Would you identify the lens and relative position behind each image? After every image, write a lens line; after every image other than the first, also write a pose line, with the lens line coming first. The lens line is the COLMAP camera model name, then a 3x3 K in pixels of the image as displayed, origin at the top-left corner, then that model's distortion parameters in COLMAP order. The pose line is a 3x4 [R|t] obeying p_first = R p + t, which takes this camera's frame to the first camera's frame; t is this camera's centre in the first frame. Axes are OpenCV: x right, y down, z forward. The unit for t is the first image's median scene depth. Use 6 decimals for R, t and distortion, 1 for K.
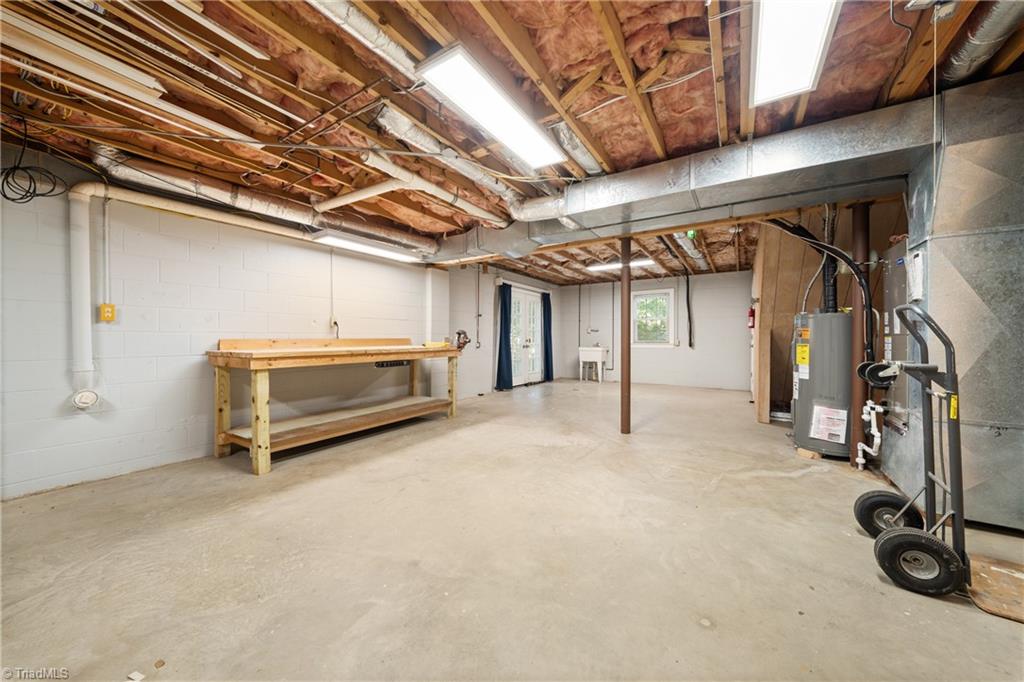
lens RADIAL K [[354.2, 0, 514.6], [0, 354.2, 339.9], [0, 0, 1]] dist [0.000371, -0.000116]
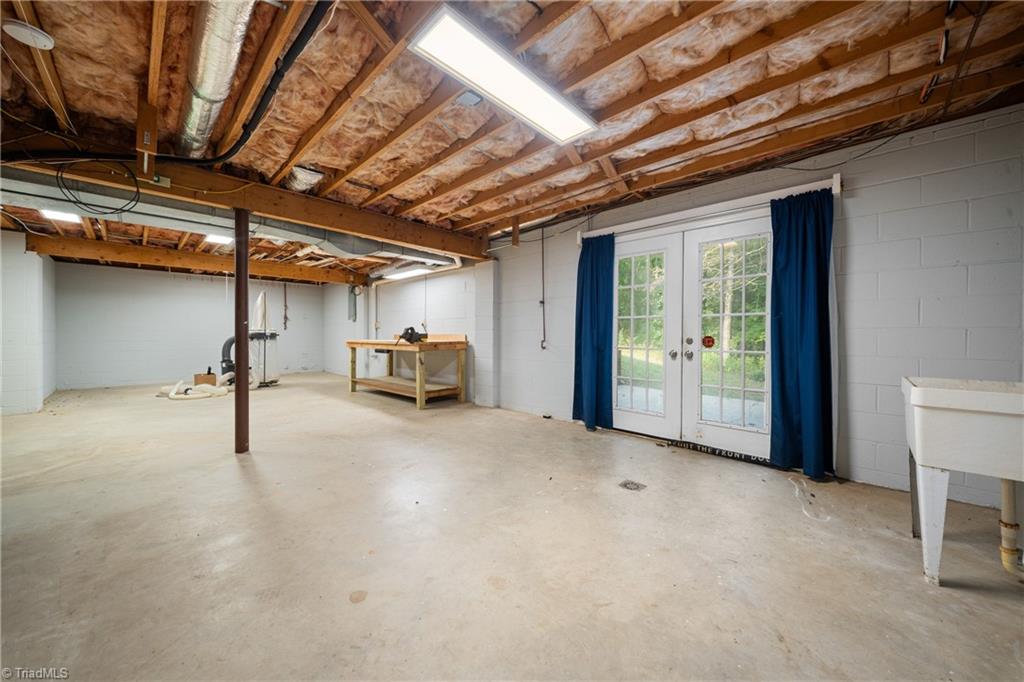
lens RADIAL K [[354.2, 0, 514.6], [0, 354.2, 339.9], [0, 0, 1]] dist [0.000371, -0.000116]
pose [[-0.196396, 0.021686, -0.980285, 0.536872], [0.000044, 0.999756, 0.022108, -0.010213], [0.980525, 0.004298, -0.196349, 0.962571]]
